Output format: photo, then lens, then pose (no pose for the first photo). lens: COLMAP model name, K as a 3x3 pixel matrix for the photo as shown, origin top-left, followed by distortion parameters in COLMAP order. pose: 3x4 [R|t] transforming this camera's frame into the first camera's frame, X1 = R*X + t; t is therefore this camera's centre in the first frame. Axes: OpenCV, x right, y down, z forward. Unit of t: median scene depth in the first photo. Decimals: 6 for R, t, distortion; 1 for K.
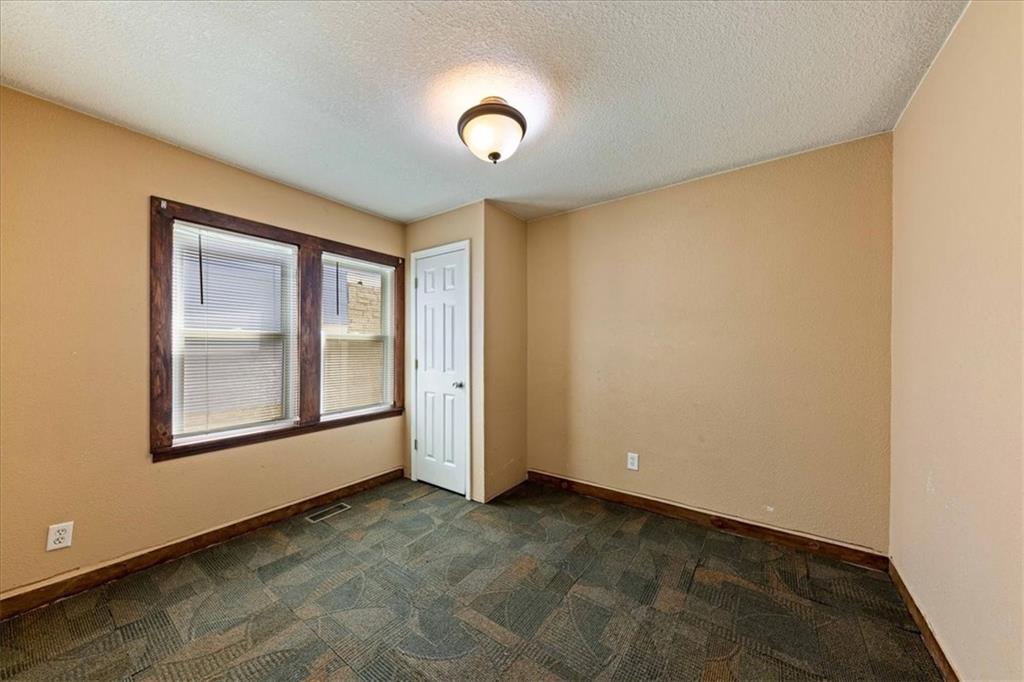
lens RADIAL K [[354.0, 0, 514.3], [0, 354.0, 348.5], [0, 0, 1]] dist [-0.001244, -0.000174]
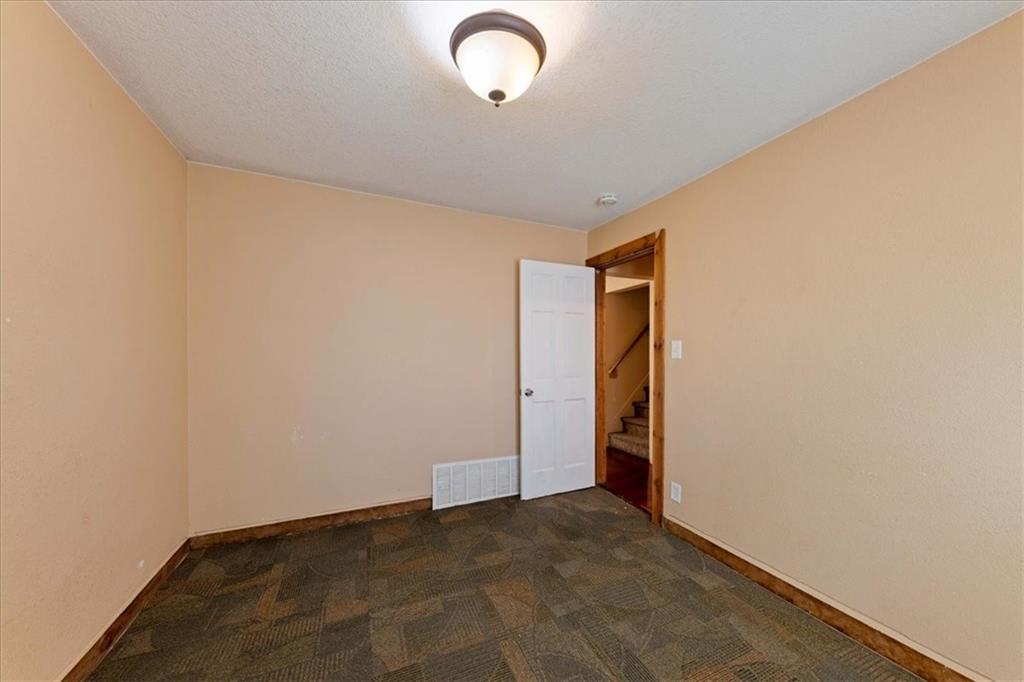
lens RADIAL K [[354.0, 0, 514.3], [0, 354.0, 348.5], [0, 0, 1]] dist [-0.001244, -0.000174]
pose [[-0.866843, 0.000598, 0.498580, -0.455403], [-0.003282, 0.999971, -0.006906, -0.011112], [-0.498570, -0.007623, -0.866816, 1.617514]]
